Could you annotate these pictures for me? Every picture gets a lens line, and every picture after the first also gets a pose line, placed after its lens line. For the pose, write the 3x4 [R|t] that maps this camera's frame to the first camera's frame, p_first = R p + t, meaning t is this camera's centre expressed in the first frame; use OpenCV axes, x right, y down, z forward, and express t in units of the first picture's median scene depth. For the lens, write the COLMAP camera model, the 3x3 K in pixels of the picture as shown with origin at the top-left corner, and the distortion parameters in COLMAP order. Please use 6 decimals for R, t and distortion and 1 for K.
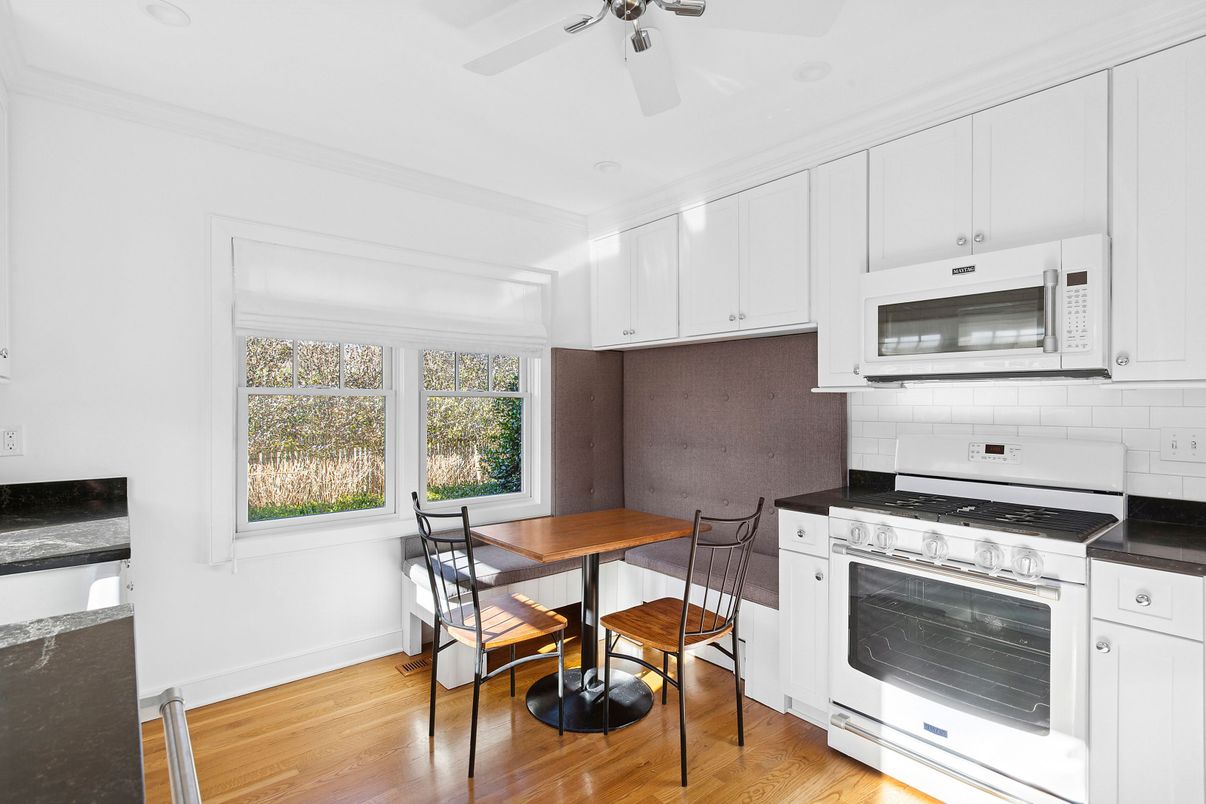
lens RADIAL K [[590.6, 0, 604.5], [0, 590.6, 403.4], [0, 0, 1]] dist [0.014582, -0.002353]
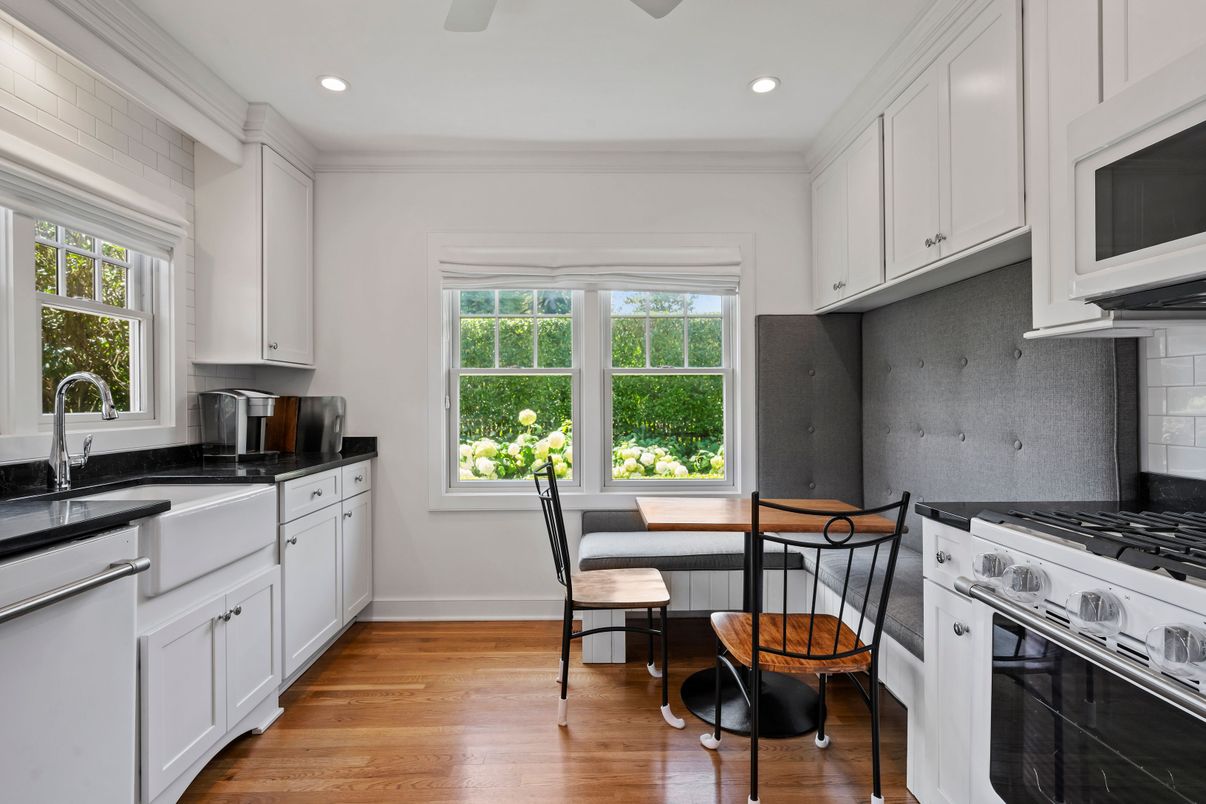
lens RADIAL K [[602.8, 0, 605.3], [0, 602.8, 399.4], [0, 0, 1]] dist [0.001038, 0.000633]
pose [[0.772945, -0.007036, -0.634434, 0.411401], [0.002577, 0.999965, -0.007951, 0.048236], [0.634468, 0.004511, 0.772936, 0.239903]]
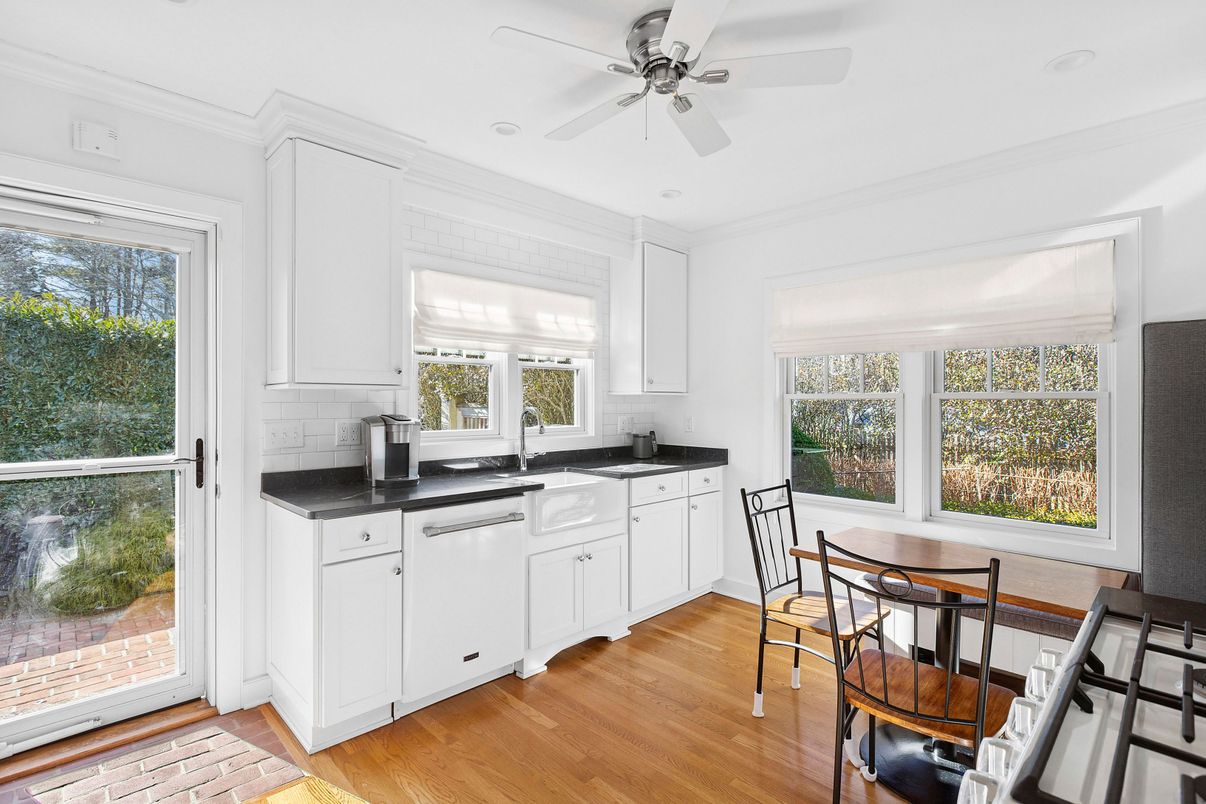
lens RADIAL K [[590.6, 0, 614.6], [0, 590.6, 401.8], [0, 0, 1]] dist [0.014582, -0.002353]
pose [[0.071328, -0.004556, -0.997442, 0.752920], [-0.008173, 0.999953, -0.005152, 0.003001], [0.997419, 0.008519, 0.071288, 0.491768]]
